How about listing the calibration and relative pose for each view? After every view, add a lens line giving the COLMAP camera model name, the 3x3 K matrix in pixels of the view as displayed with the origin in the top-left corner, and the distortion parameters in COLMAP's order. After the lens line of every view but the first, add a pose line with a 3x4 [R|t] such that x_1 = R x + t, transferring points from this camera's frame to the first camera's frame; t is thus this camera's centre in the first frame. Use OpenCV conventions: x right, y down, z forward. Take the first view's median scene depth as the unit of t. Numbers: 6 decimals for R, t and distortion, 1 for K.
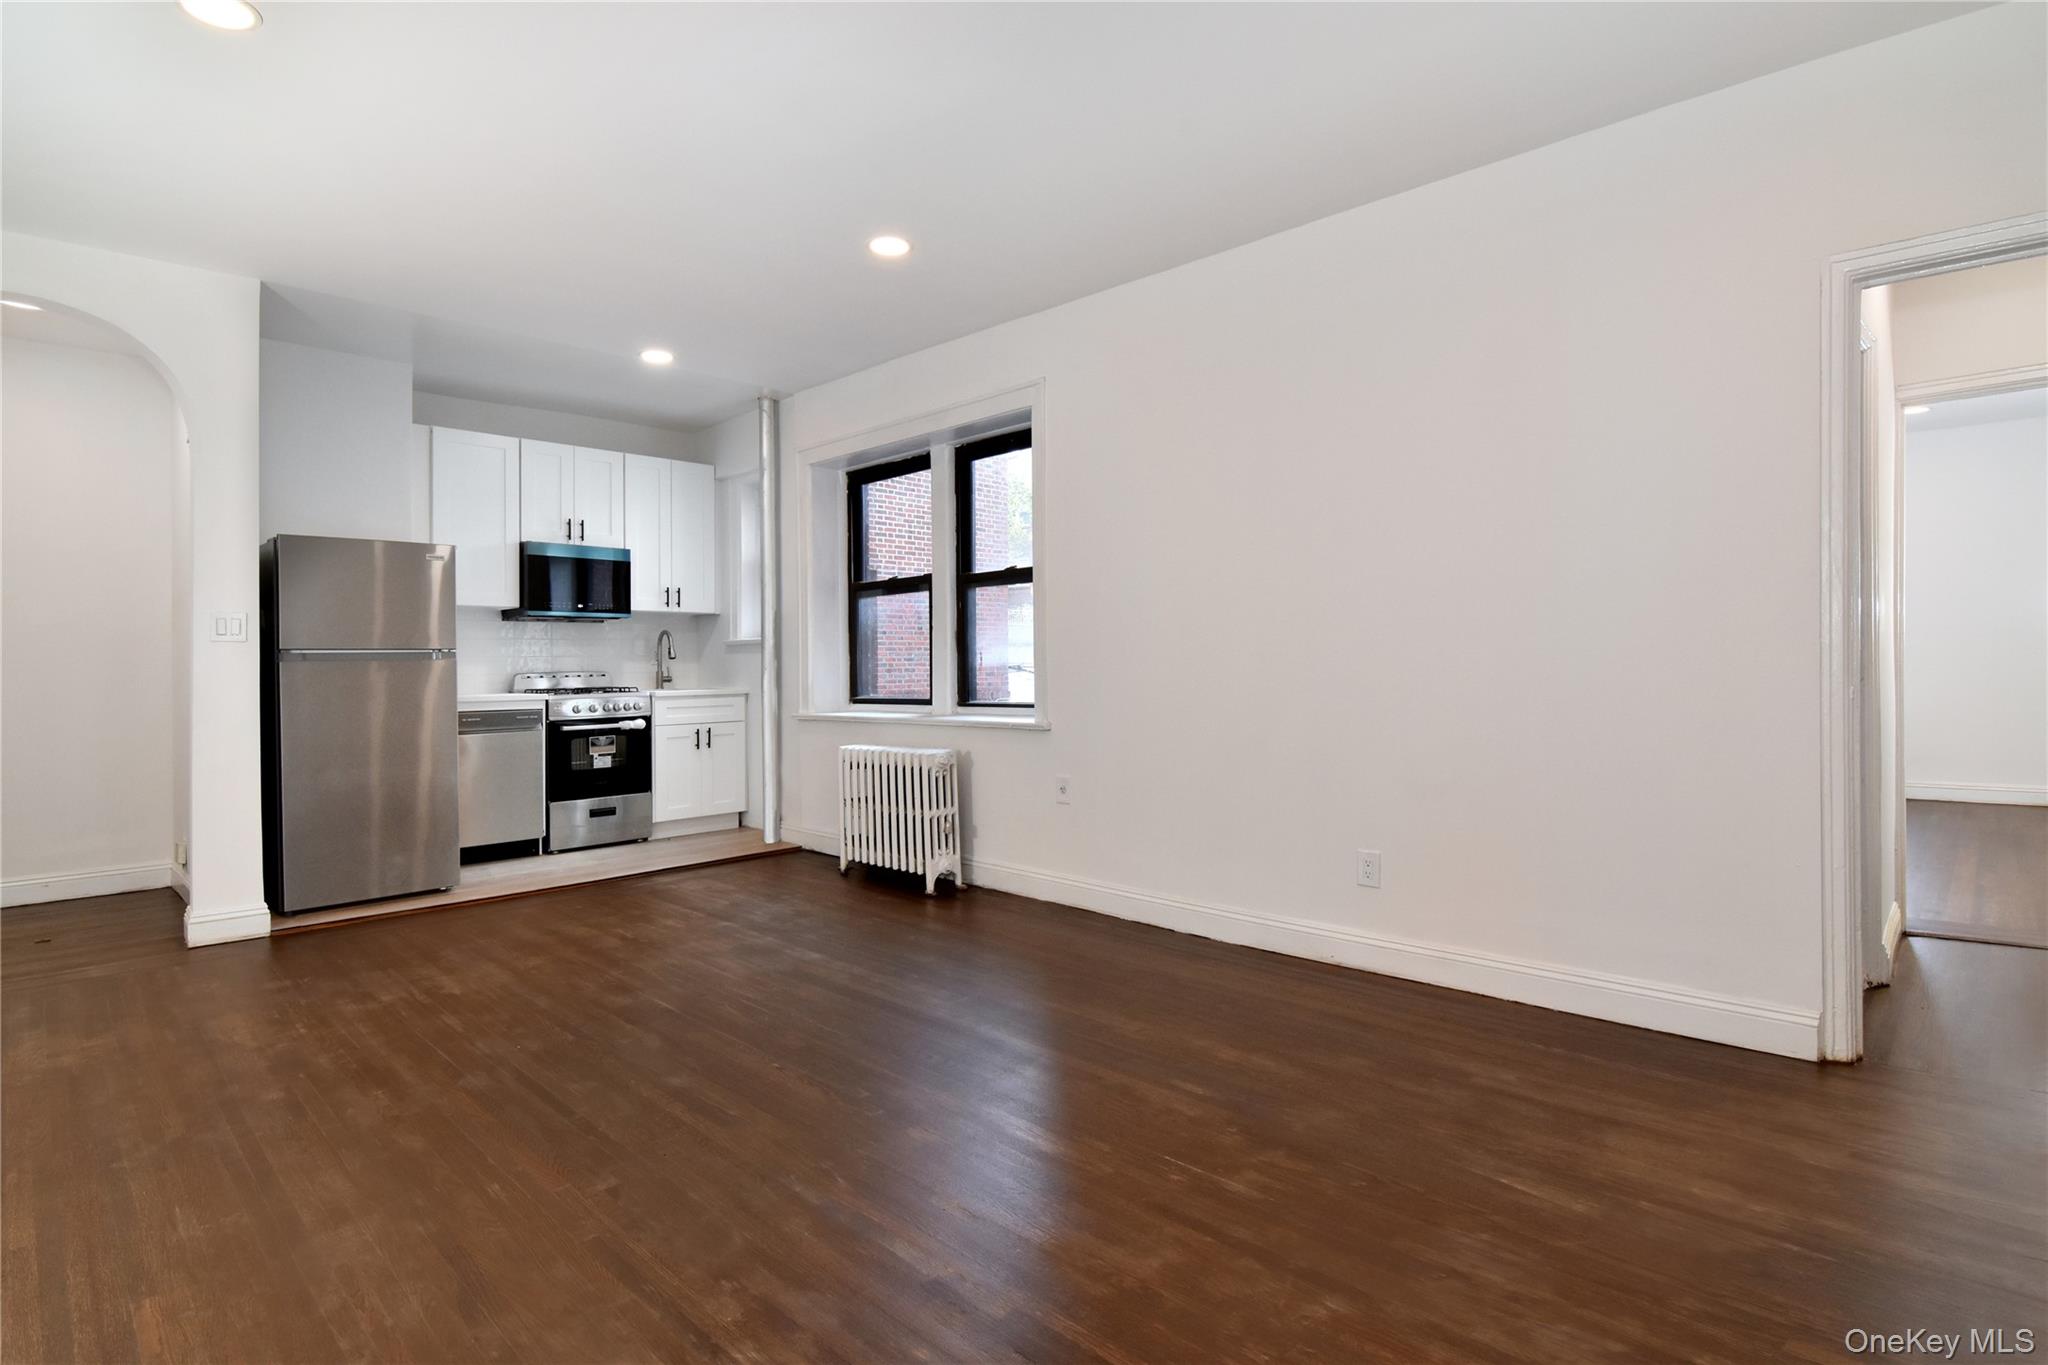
lens RADIAL K [[1014.5, 0, 1049.8], [0, 1014.5, 672.8], [0, 0, 1]] dist [-0.000178, -0.000086]
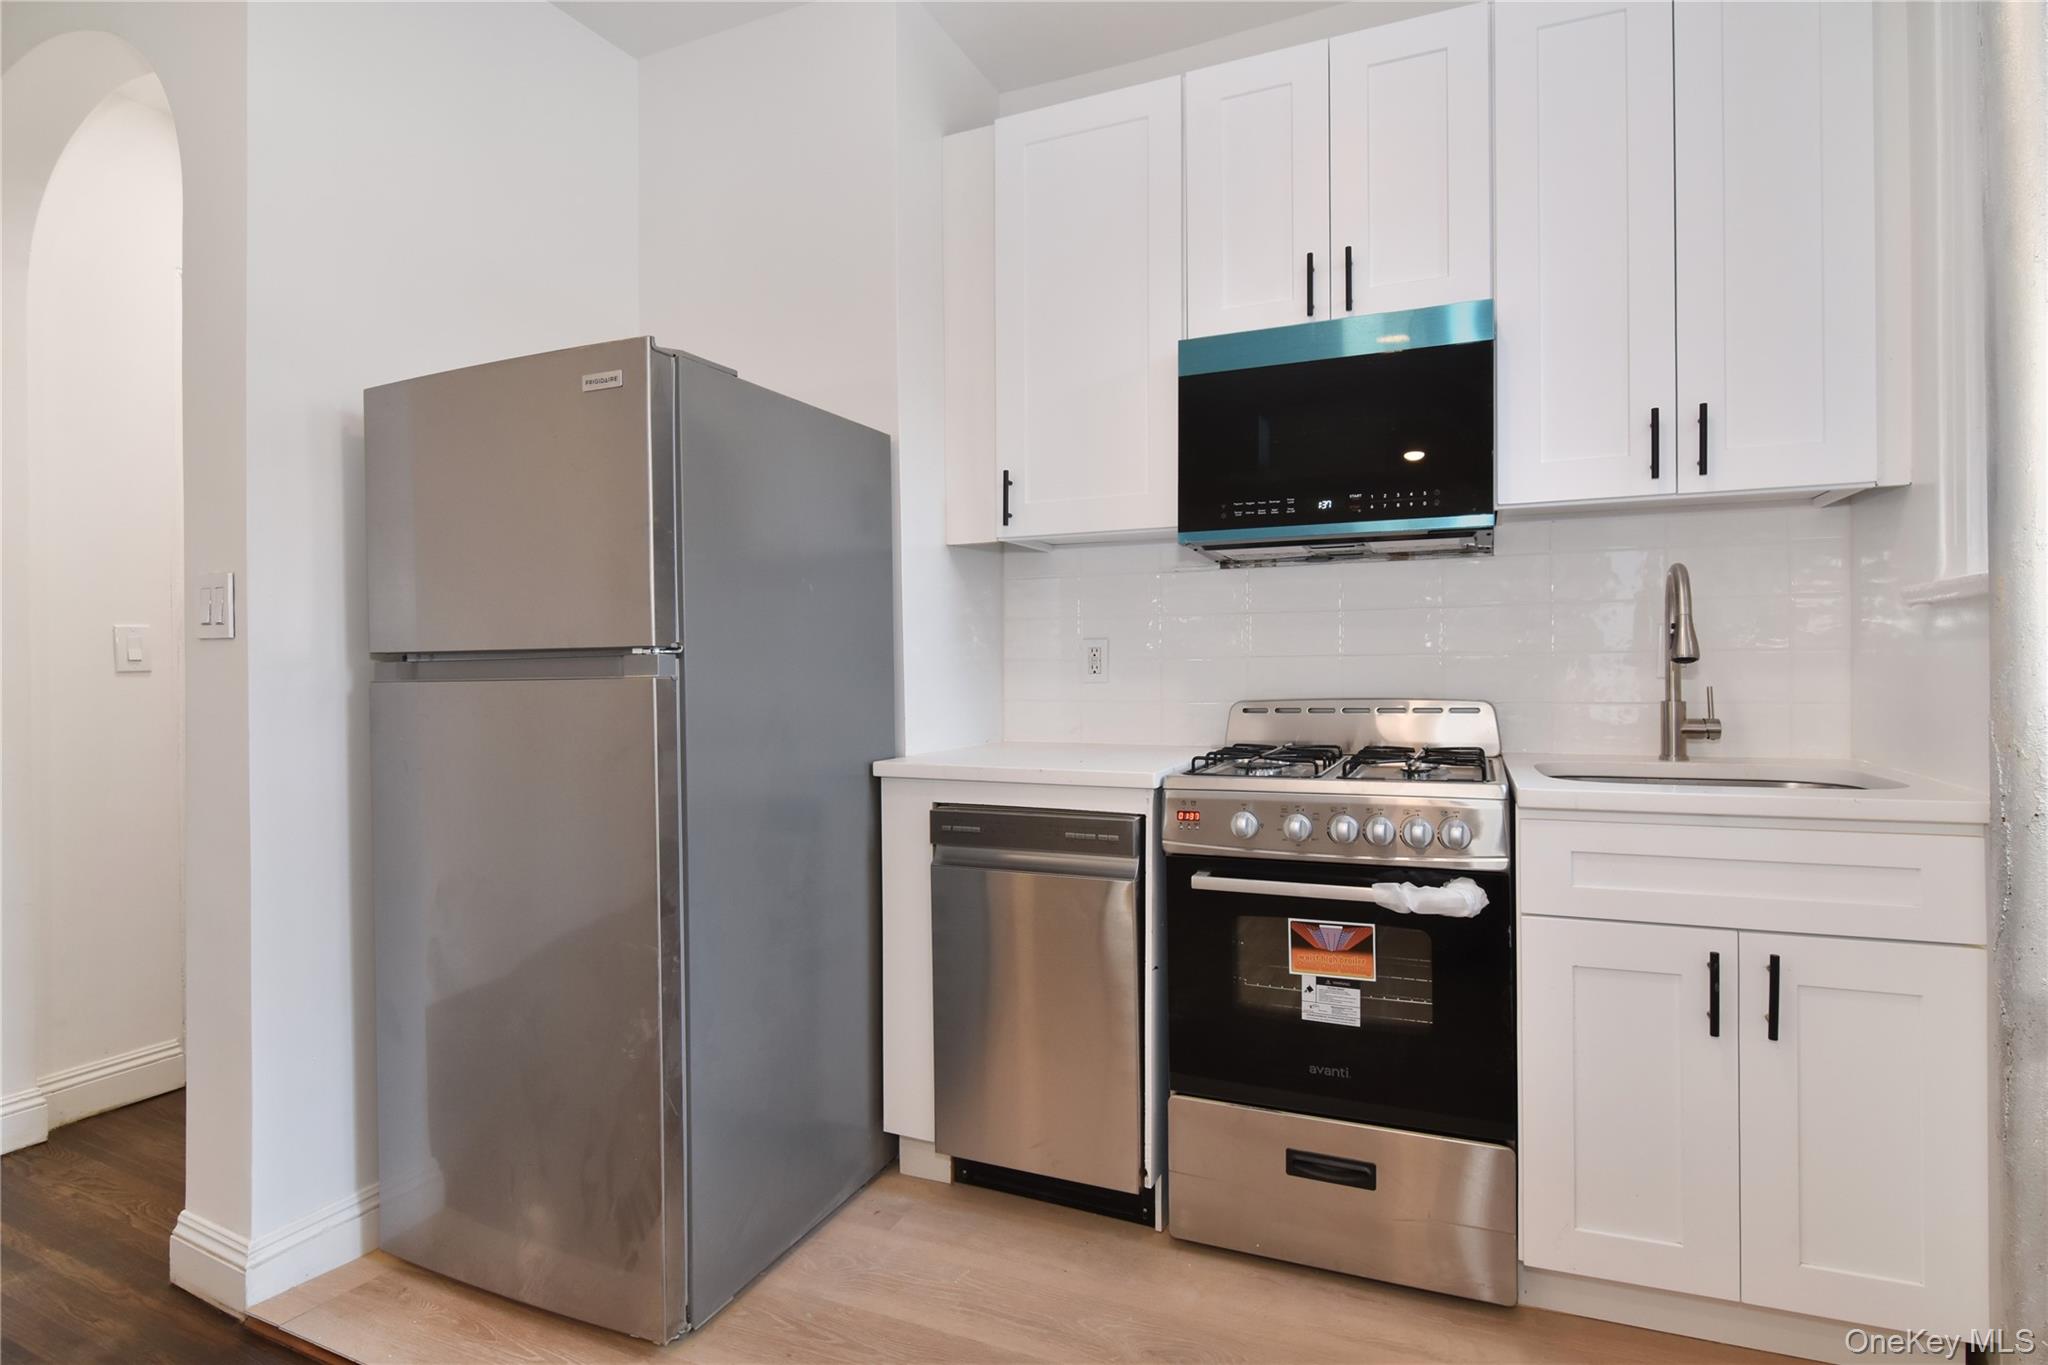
lens RADIAL K [[1027.8, 0, 1030.2], [0, 1027.8, 676.7], [0, 0, 1]] dist [-0.003532, -0.000343]
pose [[0.312843, 0.009966, -0.949752, -0.177421], [-0.000214, 0.999946, 0.010422, -0.014052], [0.949805, -0.003058, 0.312829, 0.821479]]
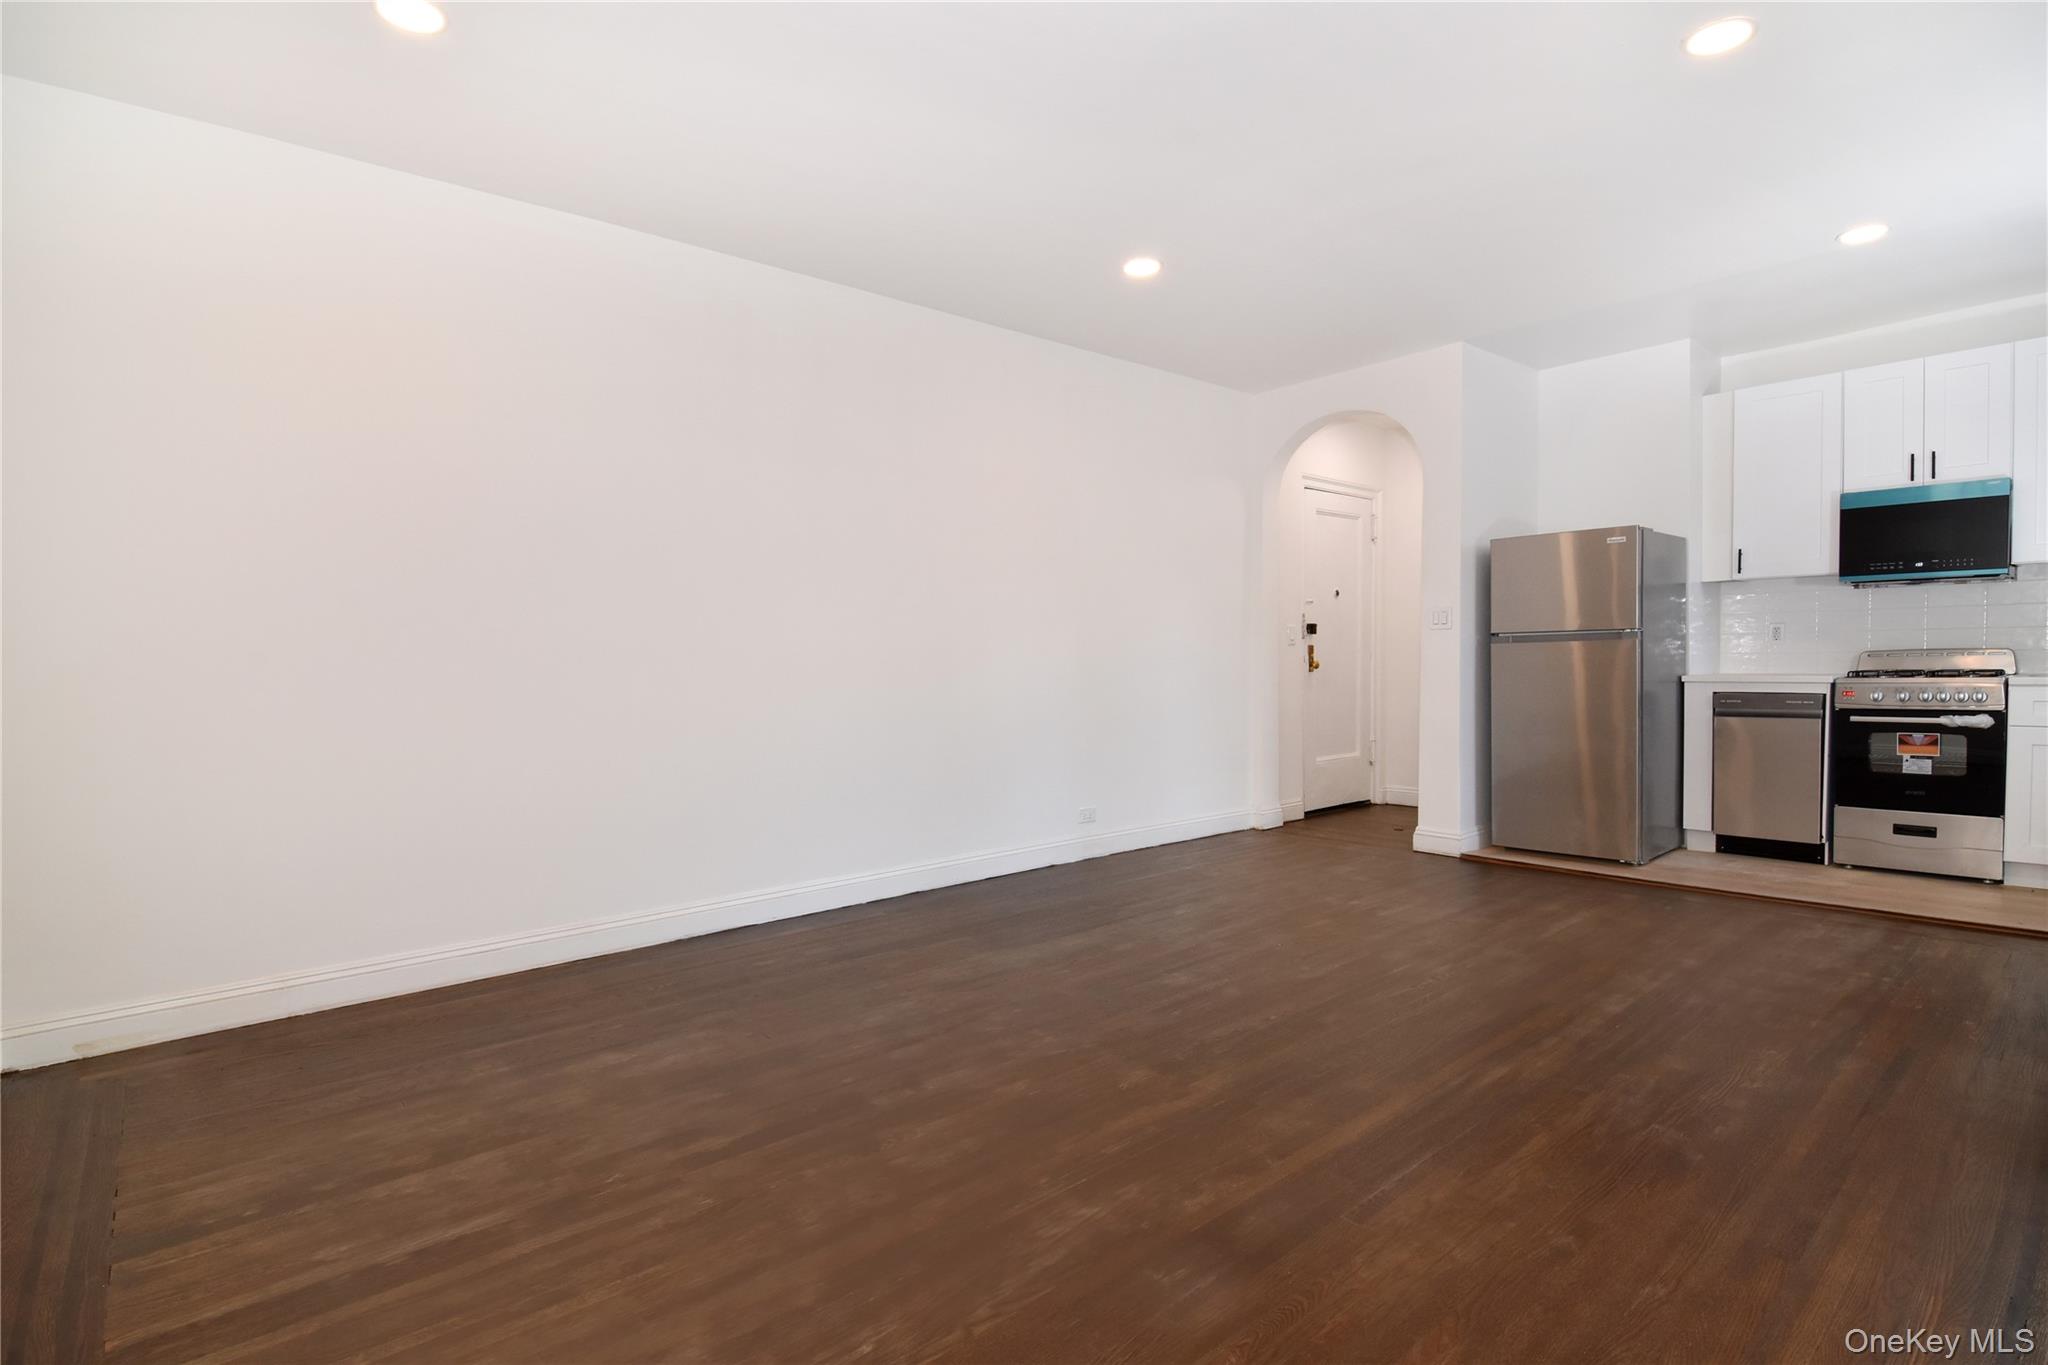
lens RADIAL K [[1015.3, 0, 996.2], [0, 1015.3, 701.8], [0, 0, 1]] dist [-0.026315, -0.000246]
pose [[-0.130194, 0.051202, -0.990166, 0.400203], [0.010208, 0.998682, 0.050300, -0.006644], [0.991436, -0.003559, -0.130545, 0.403605]]
